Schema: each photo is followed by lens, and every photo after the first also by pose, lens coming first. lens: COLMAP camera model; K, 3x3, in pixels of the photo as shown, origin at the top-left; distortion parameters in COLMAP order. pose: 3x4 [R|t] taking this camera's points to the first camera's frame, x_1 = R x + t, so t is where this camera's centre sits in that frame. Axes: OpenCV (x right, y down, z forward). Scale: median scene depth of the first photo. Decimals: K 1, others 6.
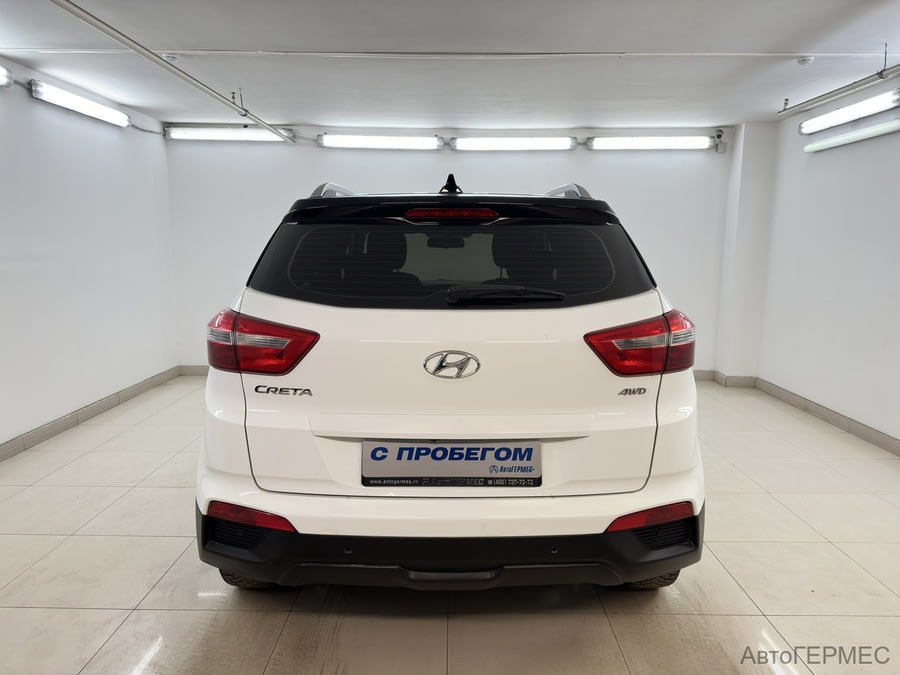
lens RADIAL K [[629.9, 0, 450.5], [0, 629.9, 324.8], [0, 0, 1]] dist [0.076773, -0.095918]
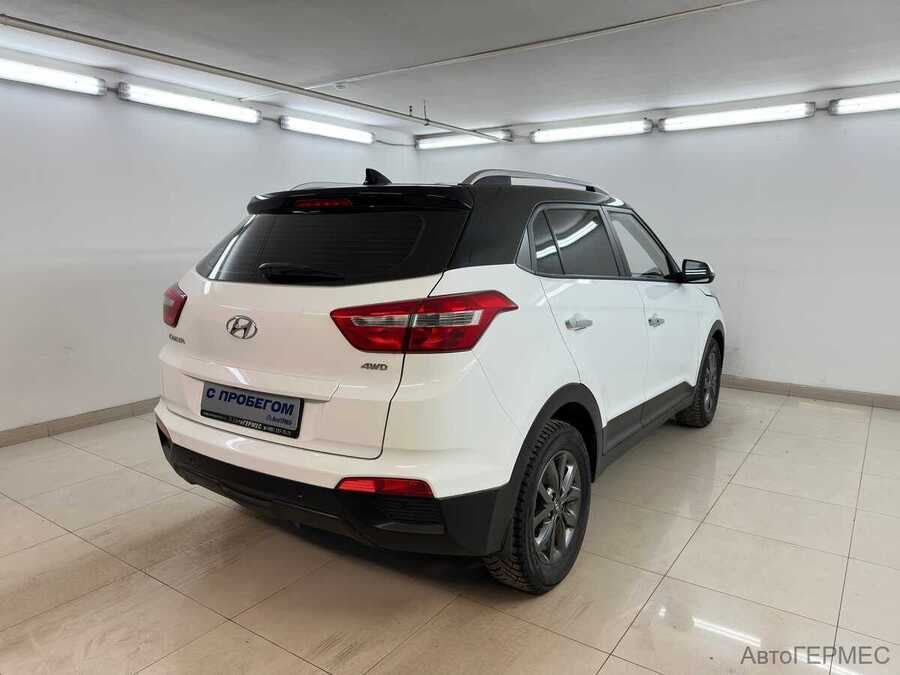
lens RADIAL K [[628.1, 0, 450.0], [0, 628.1, 337.5], [0, 0, 1]] dist [0.067567, -0.099896]
pose [[0.823930, 0.079123, -0.561140, 0.340720], [-0.064304, 0.996863, 0.046143, -0.000078], [0.563031, -0.001935, 0.826434, 0.070014]]
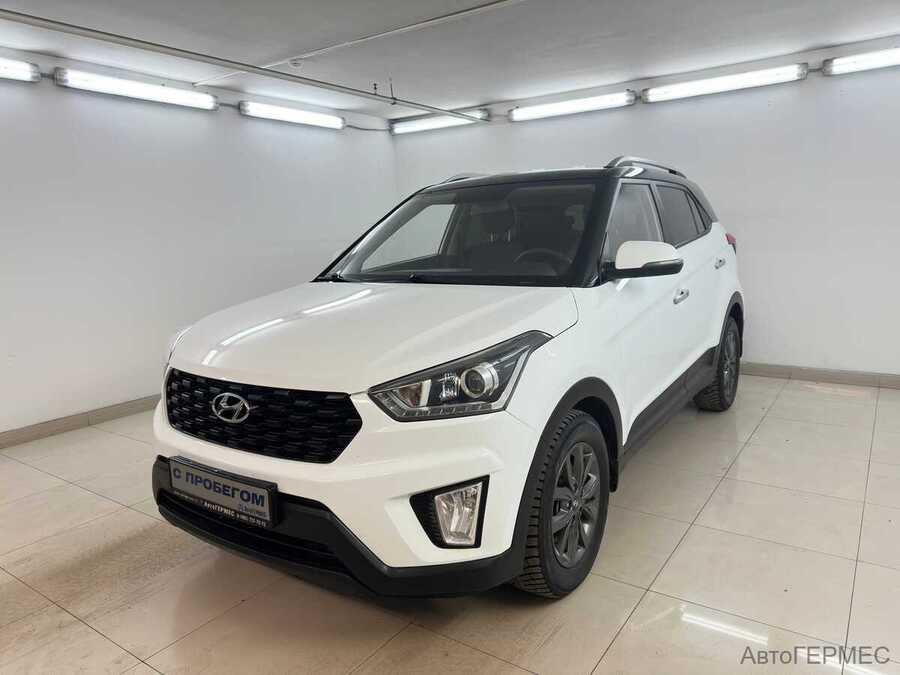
lens RADIAL K [[629.3, 0, 450.0], [0, 629.3, 337.5], [0, 0, 1]] dist [0.057098, -0.076482]
pose [[0.823984, 0.055070, -0.563931, 0.340041], [-0.028365, 0.998027, 0.056015, 0.003850], [0.565903, -0.030160, 0.823920, 0.139526]]
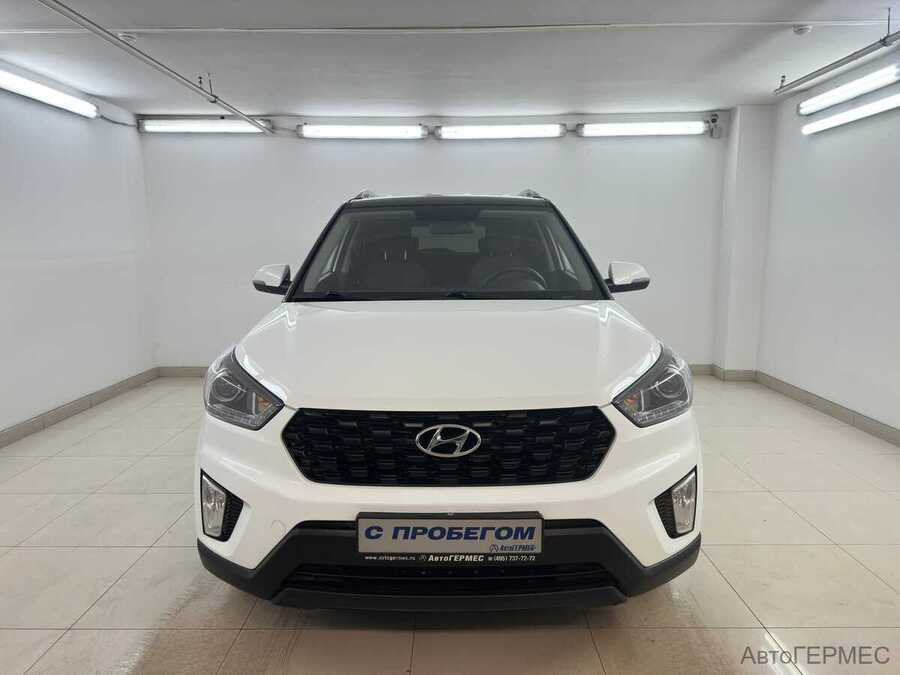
lens RADIAL K [[627.6, 0, 449.8], [0, 627.6, 327.9], [0, 0, 1]] dist [0.075199, -0.082705]
pose [[0.999894, -0.014190, -0.003253, 0.024498], [0.014202, 0.999893, 0.003529, 0.009759], [0.003203, -0.003575, 0.999988, 0.043336]]
